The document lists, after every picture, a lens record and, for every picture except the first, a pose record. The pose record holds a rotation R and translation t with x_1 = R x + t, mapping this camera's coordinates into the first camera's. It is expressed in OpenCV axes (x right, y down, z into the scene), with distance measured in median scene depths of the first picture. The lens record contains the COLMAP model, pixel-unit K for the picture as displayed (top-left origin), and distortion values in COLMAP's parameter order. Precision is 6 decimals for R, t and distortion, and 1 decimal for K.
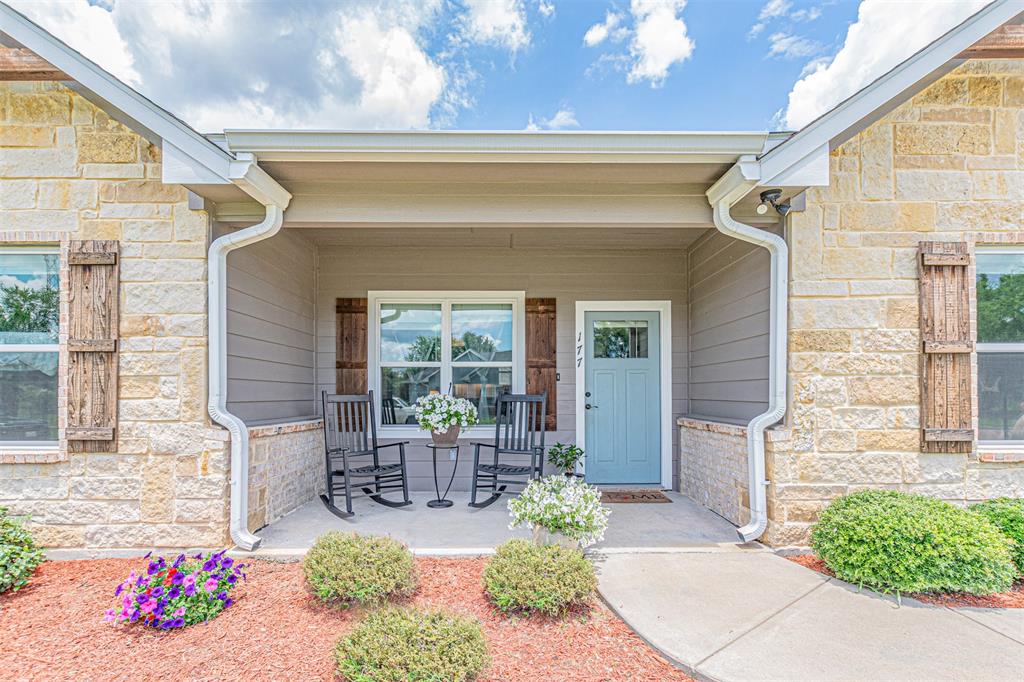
lens RADIAL K [[454.0, 0, 496.9], [0, 454.0, 386.6], [0, 0, 1]] dist [0.004119, -0.000493]
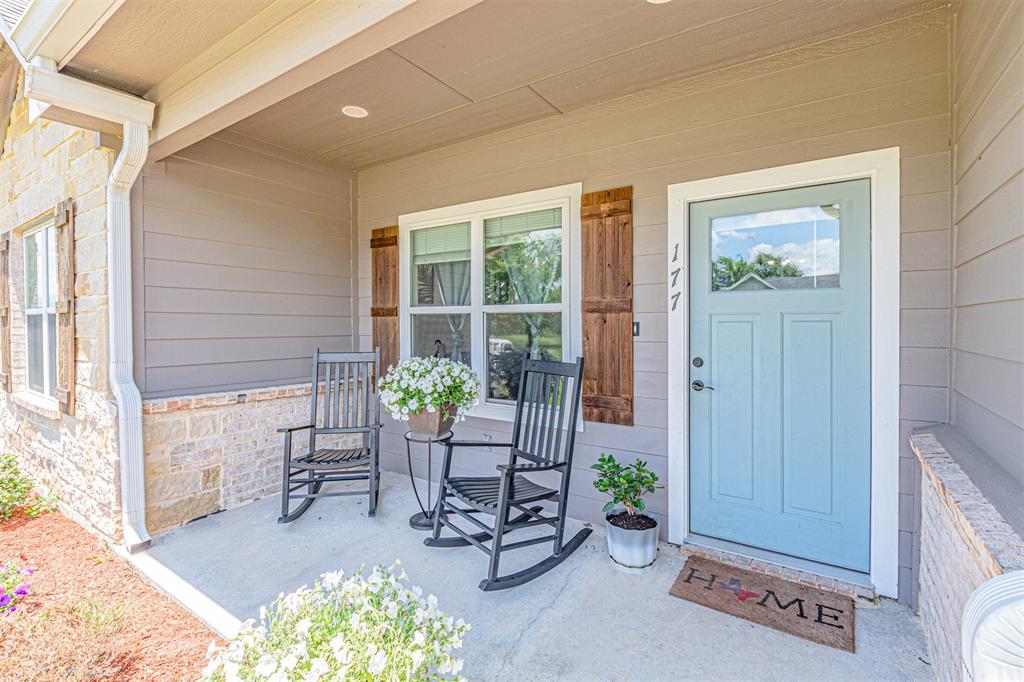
lens RADIAL K [[468.5, 0, 515.9], [0, 468.5, 321.7], [0, 0, 1]] dist [0.001009, -0.001393]
pose [[0.828400, -0.001490, -0.560134, 0.394088], [0.013933, 0.999742, 0.017946, -0.049853], [0.559963, -0.022671, 0.828207, 0.528684]]
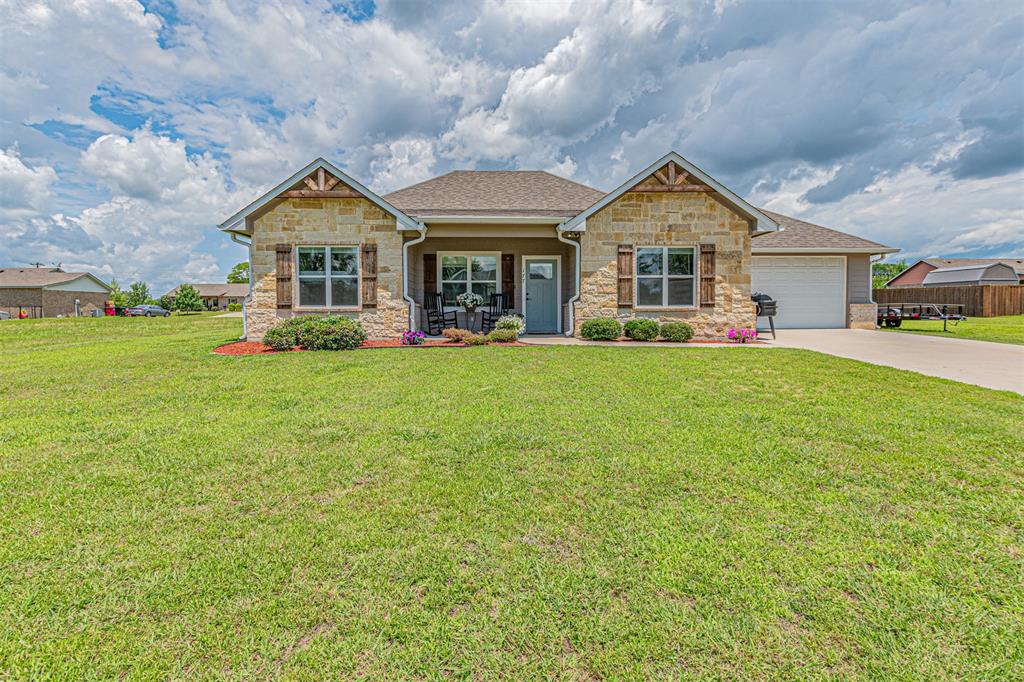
lens RADIAL K [[468.5, 0, 490.4], [0, 468.5, 317.2], [0, 0, 1]] dist [0.001009, -0.001393]
pose [[0.999741, -0.001349, 0.022740, -0.065780], [0.000689, 0.999578, 0.029024, 0.083350], [-0.022769, -0.029000, 0.999320, -1.828335]]
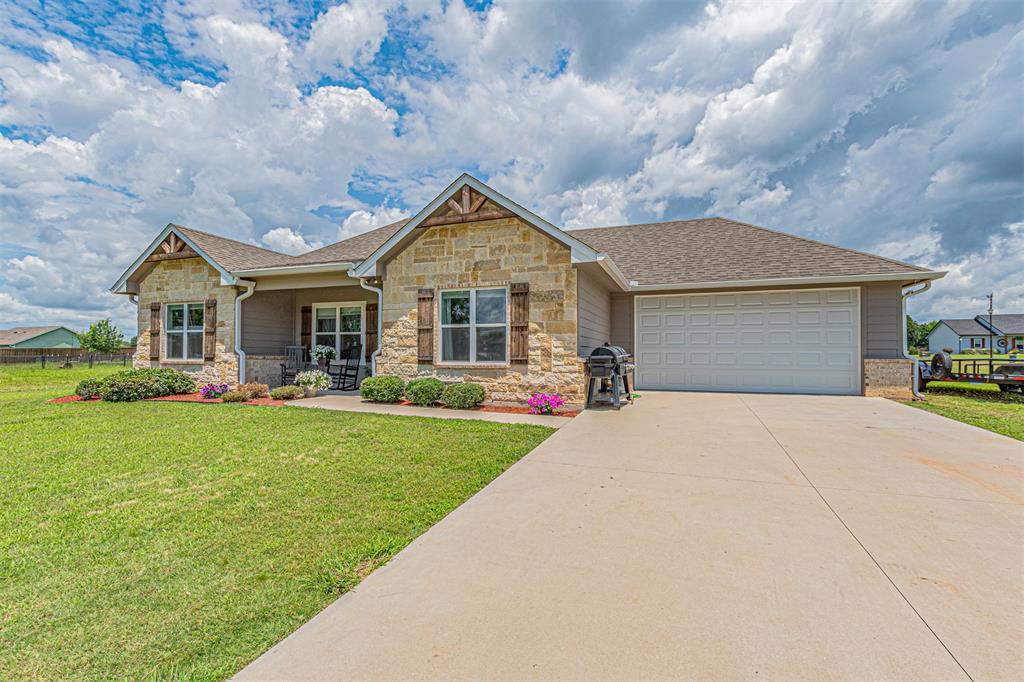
lens RADIAL K [[468.5, 0, 508.2], [0, 468.5, 350.2], [0, 0, 1]] dist [0.001009, -0.001393]
pose [[0.936917, 0.001269, -0.349550, 1.866039], [0.000183, 0.999992, 0.004119, 0.034947], [0.349552, -0.003923, 0.936909, -1.160099]]
